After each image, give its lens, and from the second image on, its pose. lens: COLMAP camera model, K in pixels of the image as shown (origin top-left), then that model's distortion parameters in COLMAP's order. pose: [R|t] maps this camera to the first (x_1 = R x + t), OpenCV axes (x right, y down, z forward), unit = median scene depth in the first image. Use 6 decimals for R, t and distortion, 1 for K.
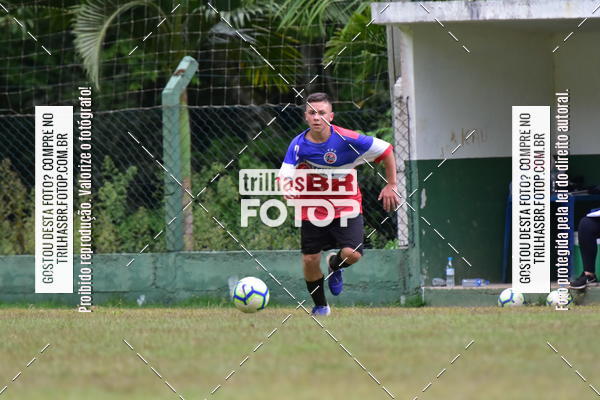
lens RADIAL K [[280.8, 0, 299.3], [0, 280.8, 201.4], [0, 0, 1]] dist [-0.001337, 0.000312]
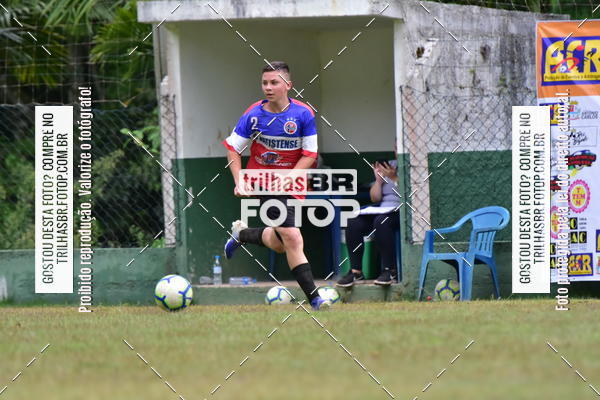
lens RADIAL K [[280.8, 0, 301.0], [0, 280.8, 198.6], [0, 0, 1]] dist [-0.001337, 0.000312]
pose [[0.999986, -0.004485, 0.002785, 0.834020], [0.004483, 0.999990, 0.000768, -0.003277], [-0.002788, -0.000756, 0.999996, -0.001069]]
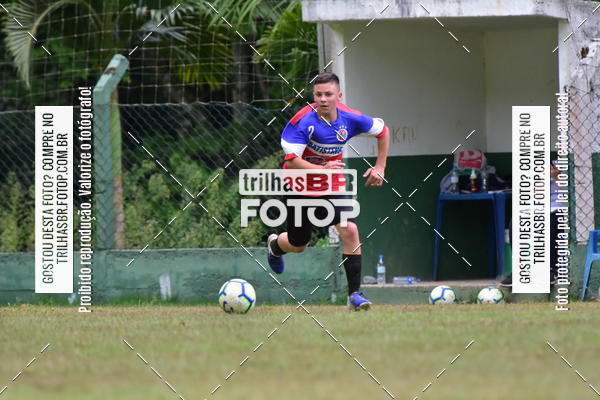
lens RADIAL K [[280.8, 0, 299.7], [0, 280.8, 199.9], [0, 0, 1]] dist [-0.001337, 0.000312]
pose [[0.999999, -0.001452, 0.000818, 0.247209], [0.001452, 0.999999, 0.000098, 0.002161], [-0.000818, -0.000096, 1.000000, 0.000034]]
